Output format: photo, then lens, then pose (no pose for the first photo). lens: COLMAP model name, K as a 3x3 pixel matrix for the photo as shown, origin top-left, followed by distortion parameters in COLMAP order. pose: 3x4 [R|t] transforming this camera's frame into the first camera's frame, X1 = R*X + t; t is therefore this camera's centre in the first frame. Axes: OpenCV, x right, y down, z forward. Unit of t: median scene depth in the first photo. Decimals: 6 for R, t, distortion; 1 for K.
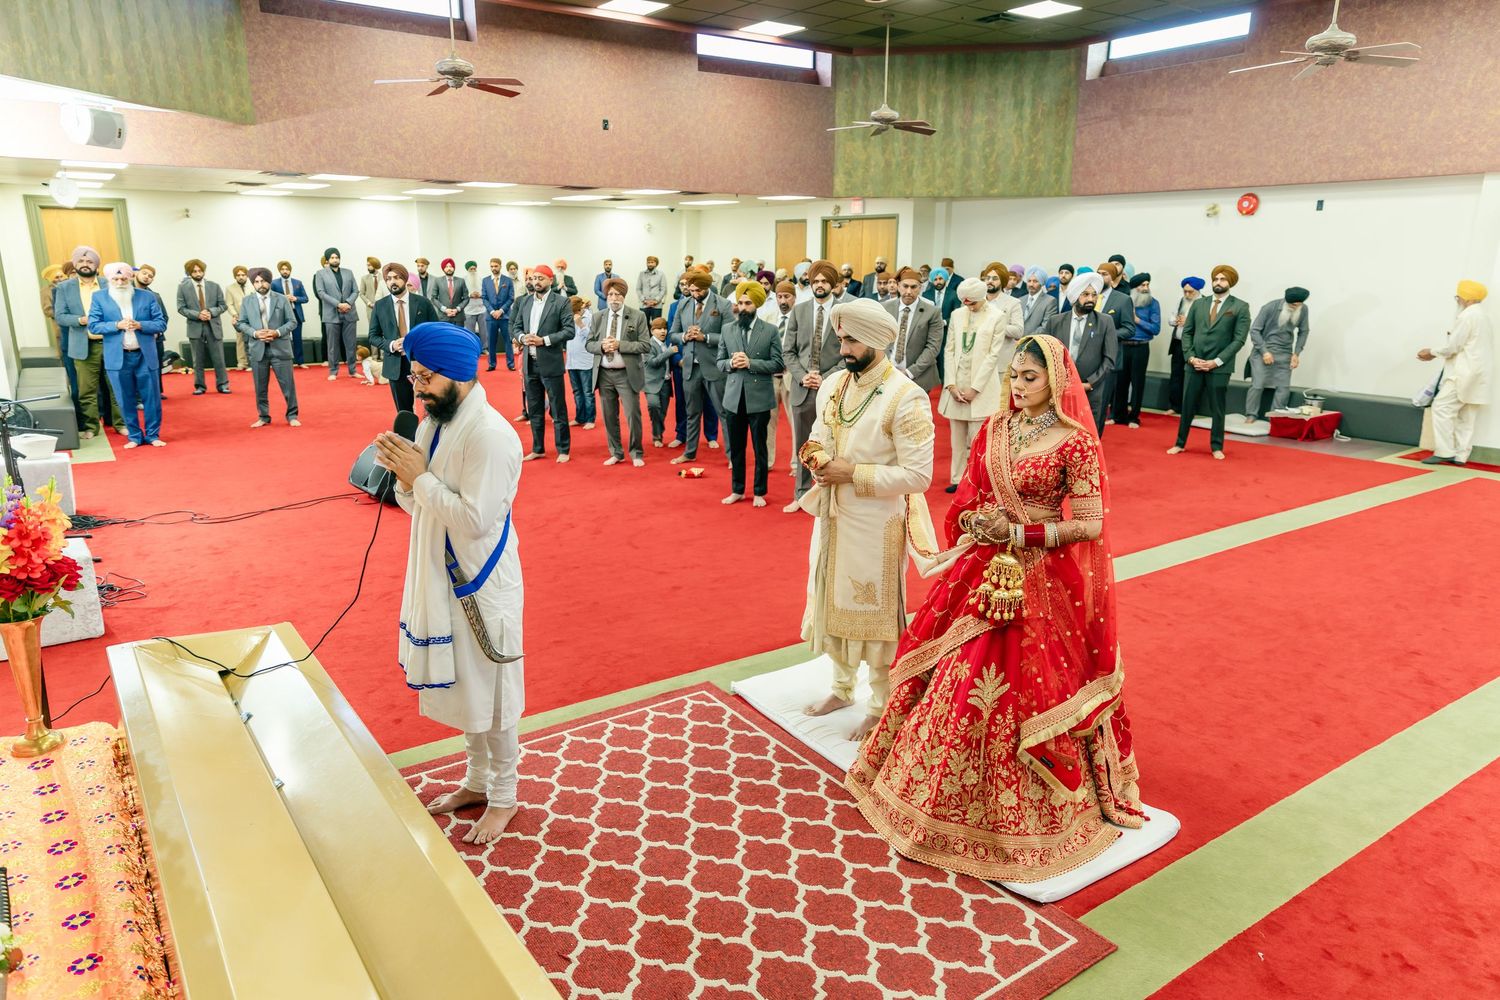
lens RADIAL K [[999.5, 0, 750.0], [0, 999.5, 500.0], [0, 0, 1]] dist [0.003280, 0.000949]
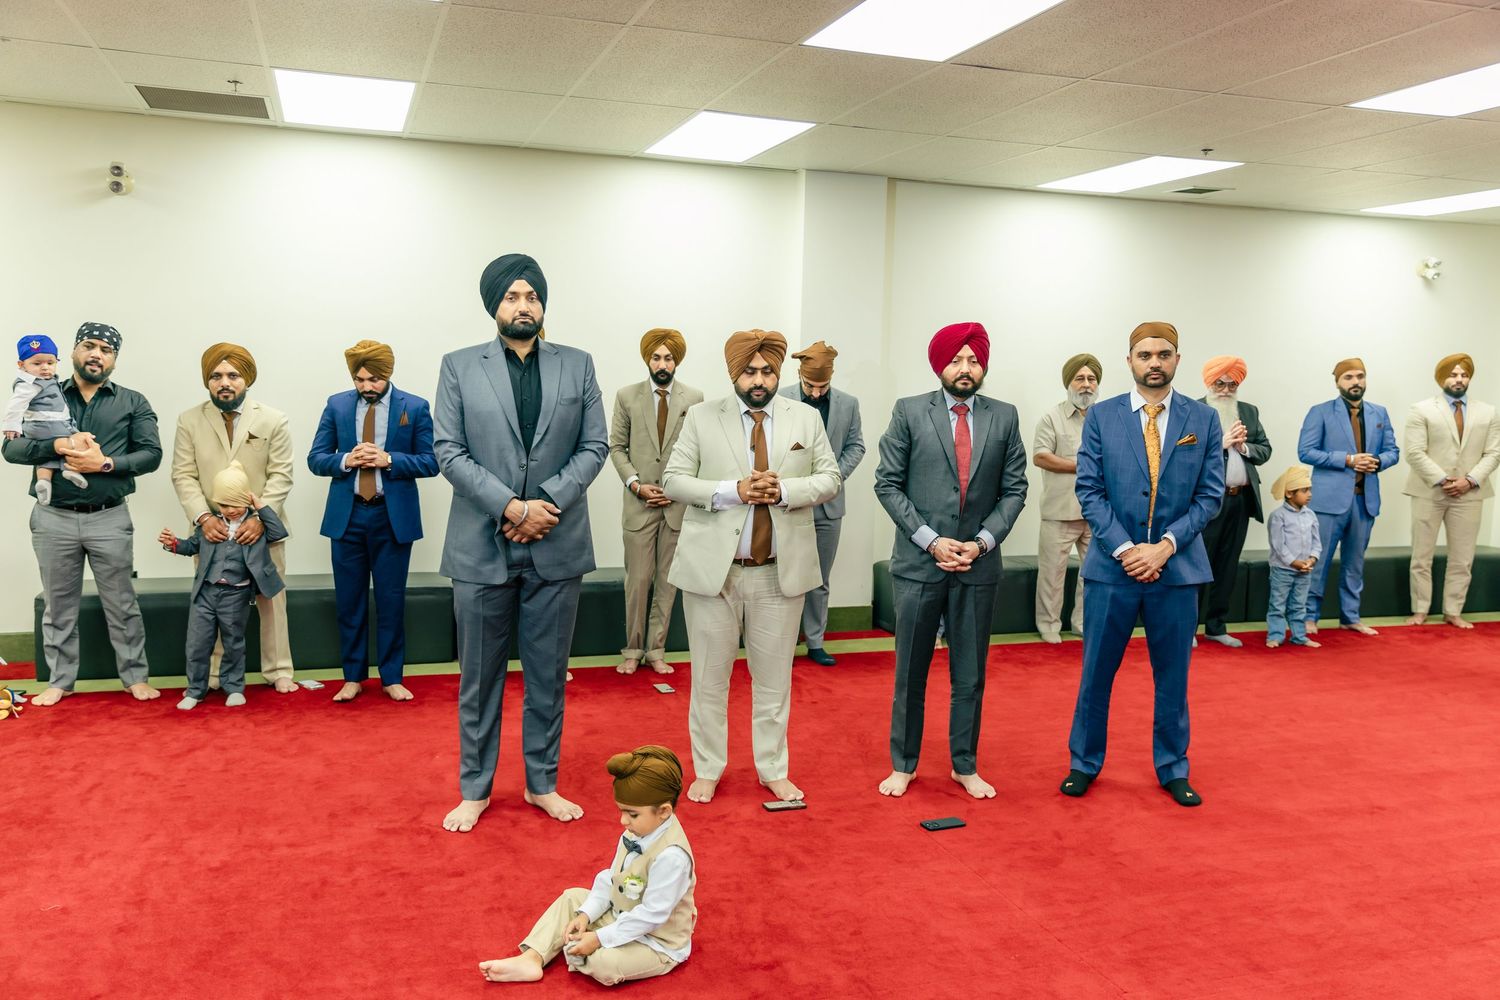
lens RADIAL K [[1353.5, 0, 750.0], [0, 1353.5, 500.0], [0, 0, 1]] dist [-0.001532, -0.000086]
pose [[0.968050, 0.048355, -0.246053, -0.266506], [-0.088077, 0.984279, -0.153090, -0.142860], [0.234782, 0.169870, 0.957090, 0.672891]]
